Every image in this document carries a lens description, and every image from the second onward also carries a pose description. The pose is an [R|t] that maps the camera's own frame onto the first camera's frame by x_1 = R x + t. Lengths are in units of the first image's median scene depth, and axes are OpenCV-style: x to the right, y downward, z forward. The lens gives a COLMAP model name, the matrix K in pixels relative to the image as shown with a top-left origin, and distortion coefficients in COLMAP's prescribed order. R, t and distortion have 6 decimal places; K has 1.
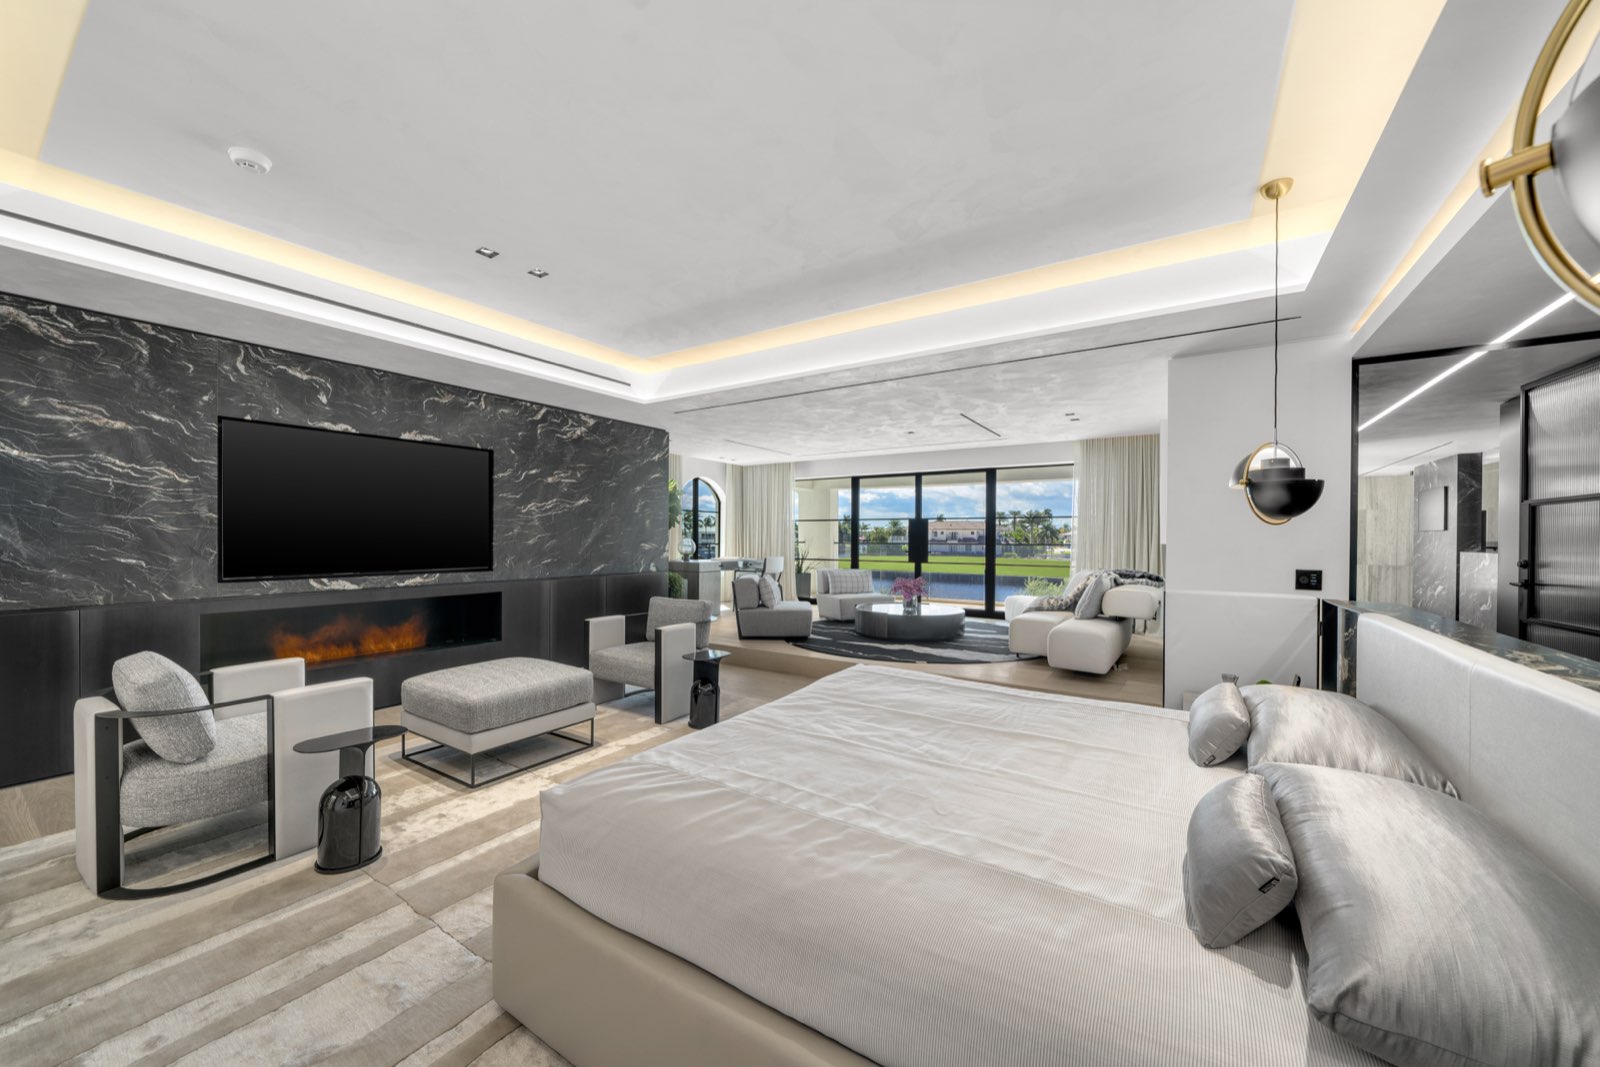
lens RADIAL K [[598.7, 0, 787.3], [0, 598.7, 542.2], [0, 0, 1]] dist [-0.003605, -0.000285]
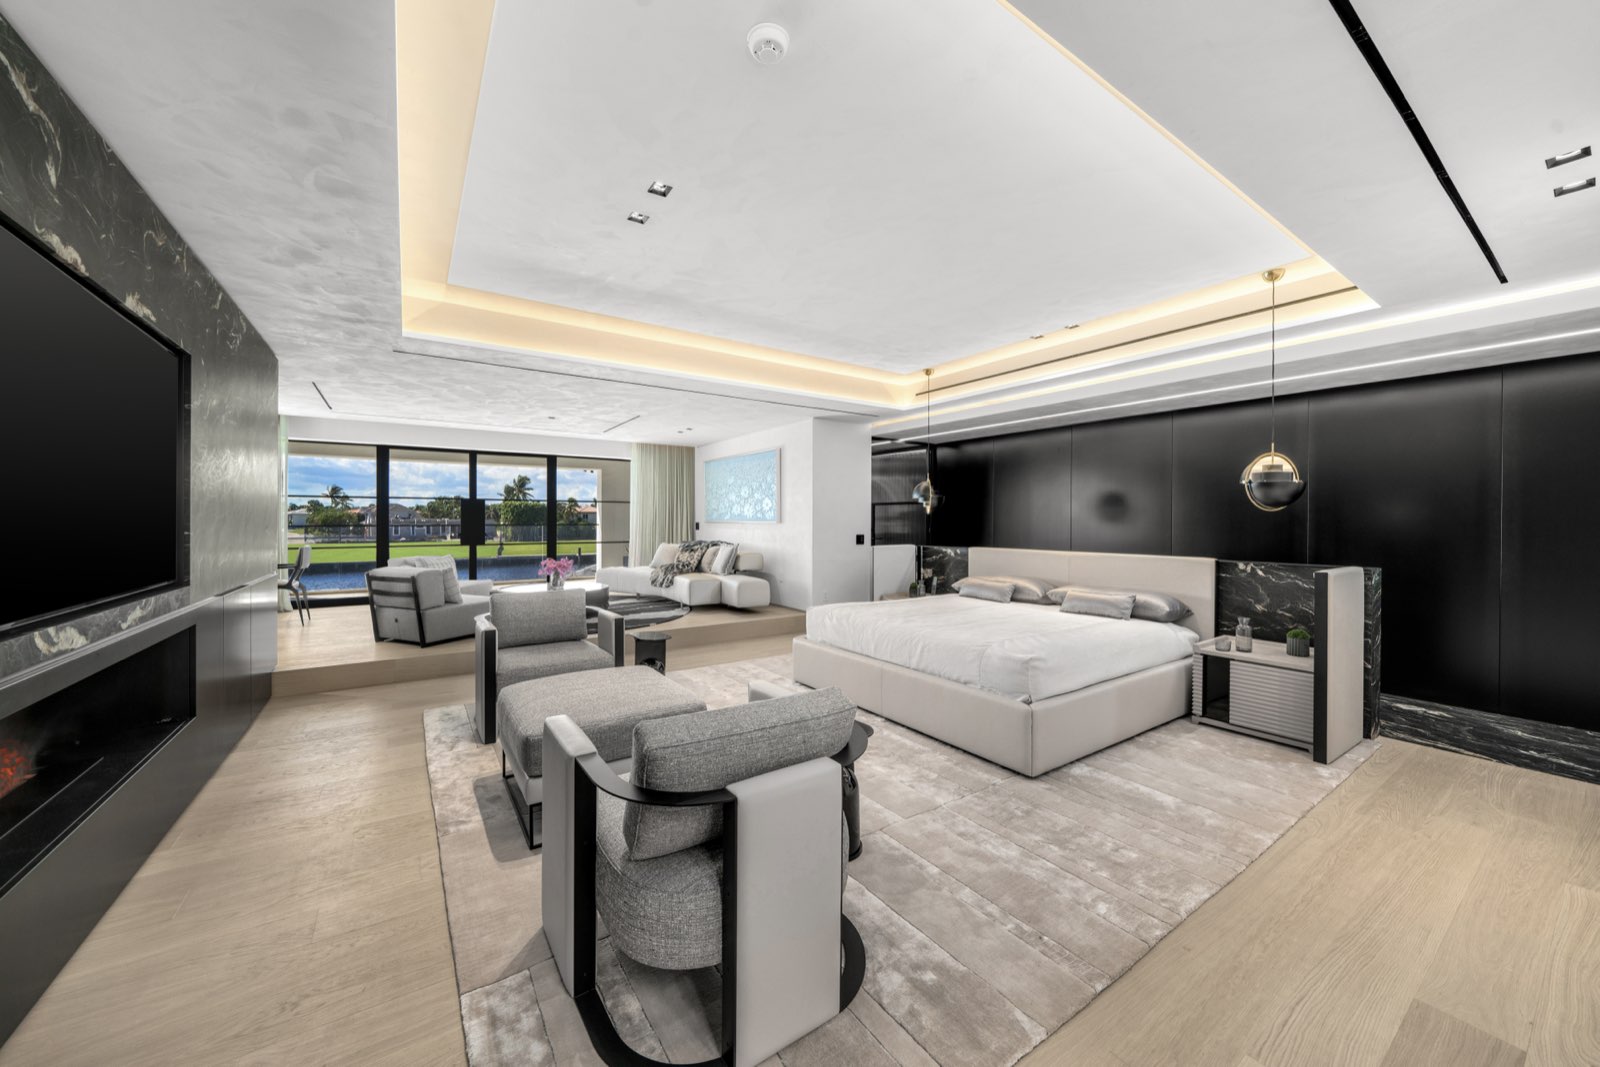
lens RADIAL K [[576.3, 0, 791.4], [0, 576.3, 524.2], [0, 0, 1]] dist [-0.006495, 0.000169]
pose [[0.378823, -0.010545, 0.925409, -0.689529], [0.006932, 0.999939, 0.008557, -0.005949], [-0.925443, 0.003174, 0.378874, 0.295861]]
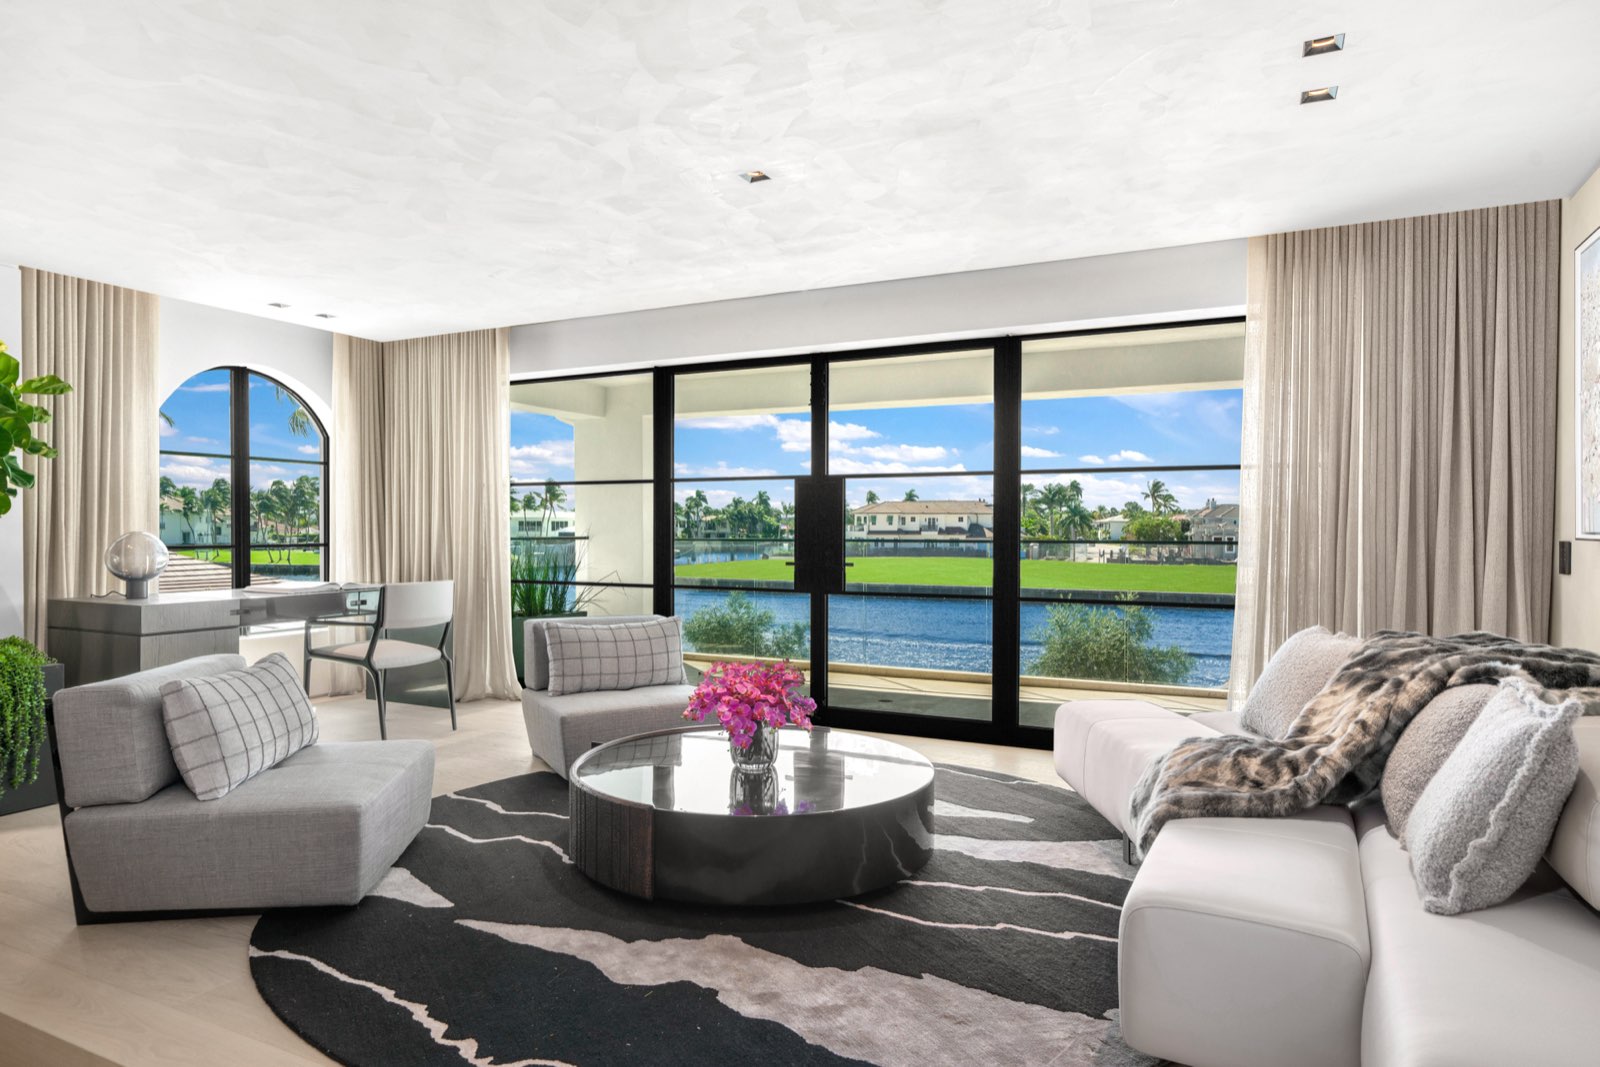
lens RADIAL K [[958.1, 0, 796.5], [0, 958.1, 536.4], [0, 0, 1]] dist [0.017456, -0.001043]
pose [[0.991487, -0.003188, 0.130167, 0.198897], [0.002968, 0.999994, 0.001883, -0.003567], [-0.130172, -0.001481, 0.991490, 0.639413]]
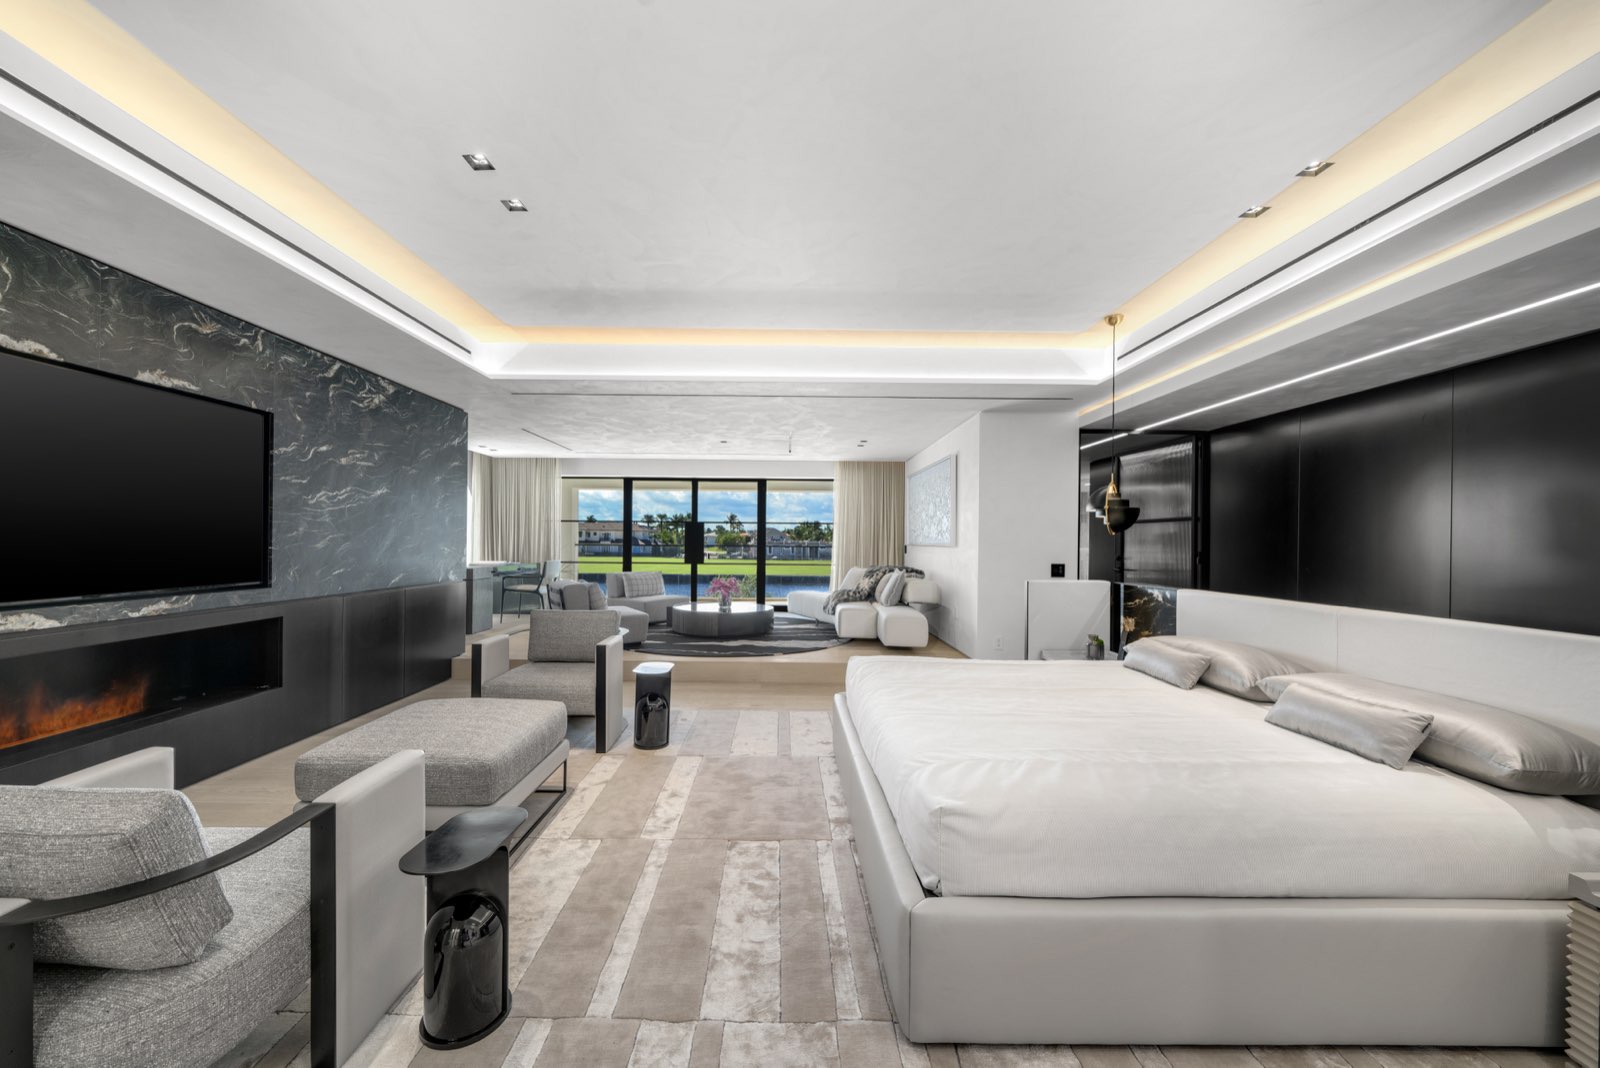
lens RADIAL K [[576.3, 0, 787.3], [0, 576.3, 540.4], [0, 0, 1]] dist [-0.006495, 0.000169]
pose [[0.830266, 0.003706, 0.557355, -0.334241], [-0.001110, 0.999987, -0.004996, -0.003283], [-0.557367, 0.003529, 0.830259, 0.105811]]
